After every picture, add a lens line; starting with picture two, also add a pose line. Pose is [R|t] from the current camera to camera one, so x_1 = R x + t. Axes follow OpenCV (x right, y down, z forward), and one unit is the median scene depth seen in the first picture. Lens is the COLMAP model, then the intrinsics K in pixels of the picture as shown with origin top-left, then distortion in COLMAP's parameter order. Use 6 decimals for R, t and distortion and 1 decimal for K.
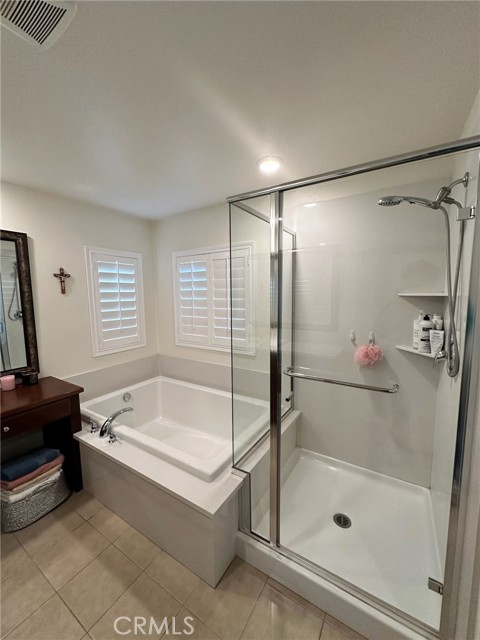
lens RADIAL K [[254.5, 0, 236.8], [0, 254.5, 320.0], [0, 0, 1]] dist [-0.002411, -0.000583]
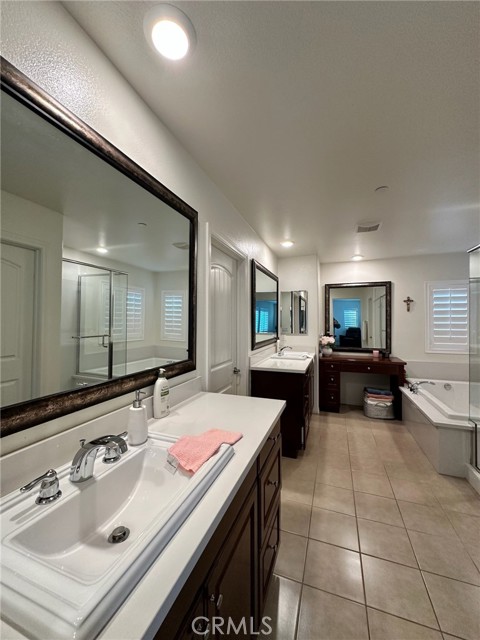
lens RADIAL K [[254.5, 0, 238.8], [0, 254.5, 314.5], [0, 0, 1]] dist [-0.002411, -0.000583]
pose [[0.212518, 0.000451, -0.977157, 0.902600], [-0.103327, 0.994404, -0.022014, 0.087940], [0.971679, 0.105645, 0.211375, -0.571842]]
